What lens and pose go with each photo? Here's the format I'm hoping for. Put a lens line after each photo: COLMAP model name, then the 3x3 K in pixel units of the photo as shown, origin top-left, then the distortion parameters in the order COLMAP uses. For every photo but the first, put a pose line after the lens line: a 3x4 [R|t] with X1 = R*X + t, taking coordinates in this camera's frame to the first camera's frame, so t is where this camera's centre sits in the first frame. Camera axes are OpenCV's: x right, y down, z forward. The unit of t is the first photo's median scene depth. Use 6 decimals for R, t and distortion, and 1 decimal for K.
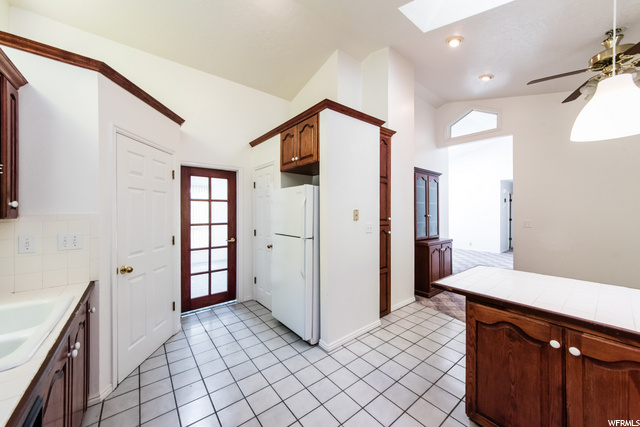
lens RADIAL K [[239.5, 0, 341.4], [0, 239.5, 210.8], [0, 0, 1]] dist [0.001310, -0.000425]
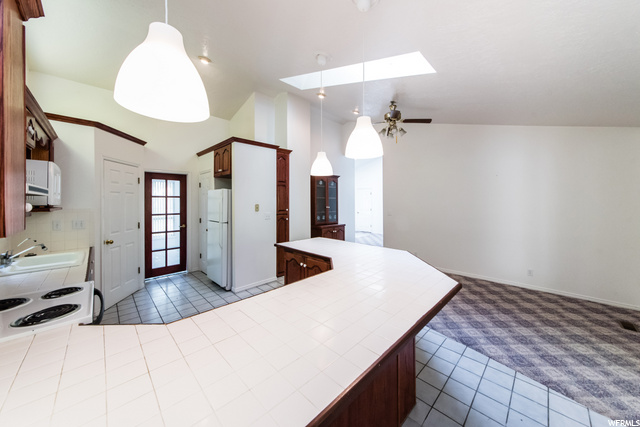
lens RADIAL K [[211.7, 0, 292.5], [0, 211.7, 200.4], [0, 0, 1]] dist [-0.000987, 0.000138]
pose [[0.999930, -0.004320, 0.011016, 0.216194], [0.004405, 0.999961, -0.007665, -0.013704], [-0.010982, 0.007713, 0.999910, -0.292946]]
